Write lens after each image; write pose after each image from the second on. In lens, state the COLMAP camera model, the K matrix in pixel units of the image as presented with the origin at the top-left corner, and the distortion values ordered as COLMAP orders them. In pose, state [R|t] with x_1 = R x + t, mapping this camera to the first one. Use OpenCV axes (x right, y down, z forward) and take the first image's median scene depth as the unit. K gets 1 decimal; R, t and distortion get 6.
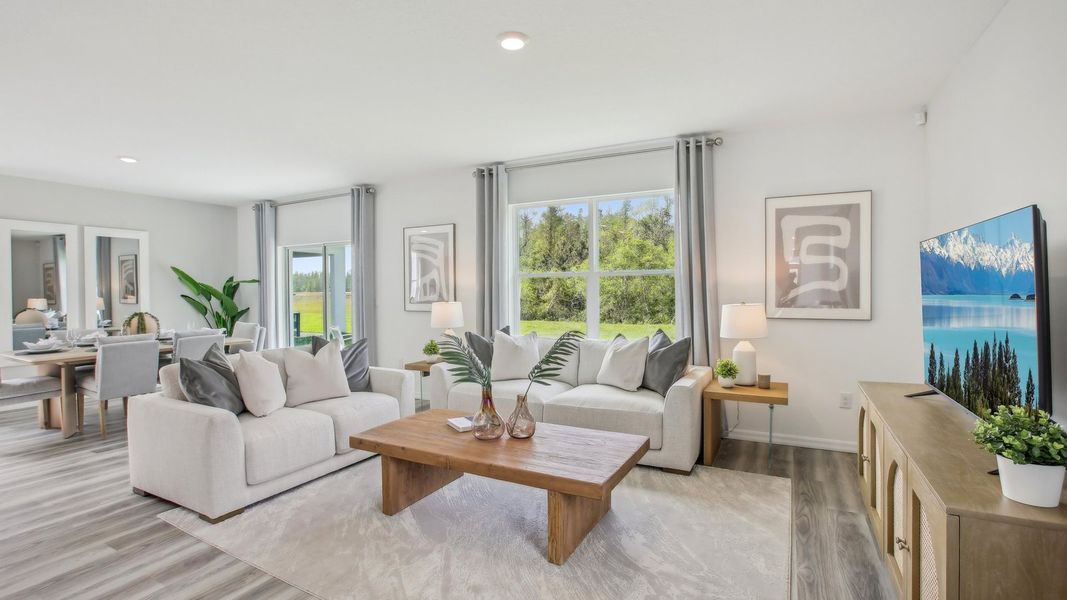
lens RADIAL K [[485.6, 0, 540.4], [0, 485.6, 299.1], [0, 0, 1]] dist [-0.018487, 0.000318]
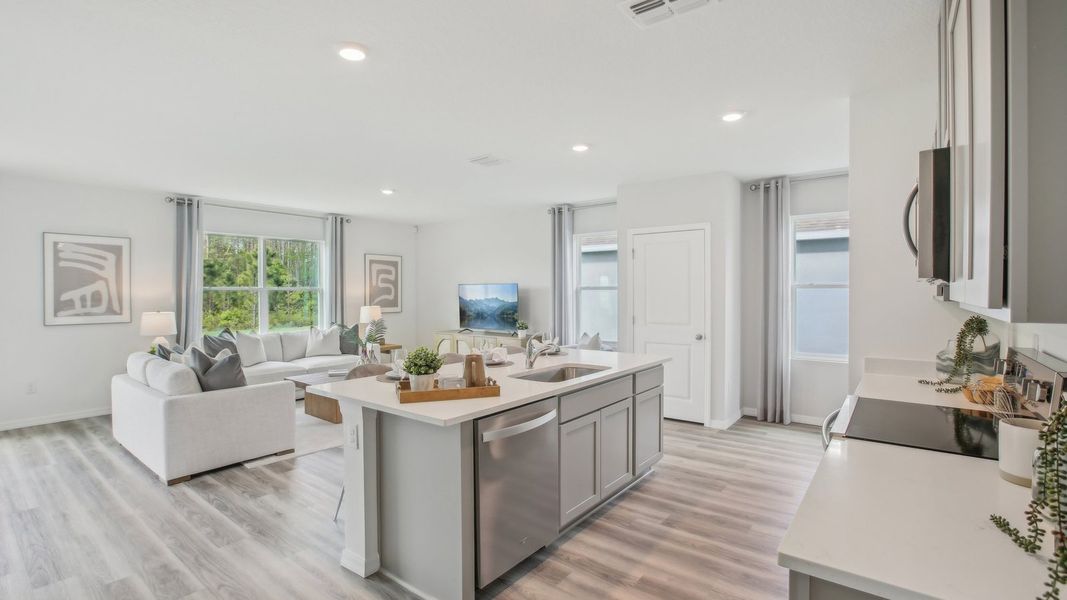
lens RADIAL K [[485.6, 0, 536.7], [0, 485.6, 295.1], [0, 0, 1]] dist [-0.018487, 0.000318]
pose [[0.172807, -0.000936, 0.984955, -1.464574], [0.017465, 0.999845, -0.002114, -0.020949], [-0.984801, 0.017567, 0.172796, -0.047056]]
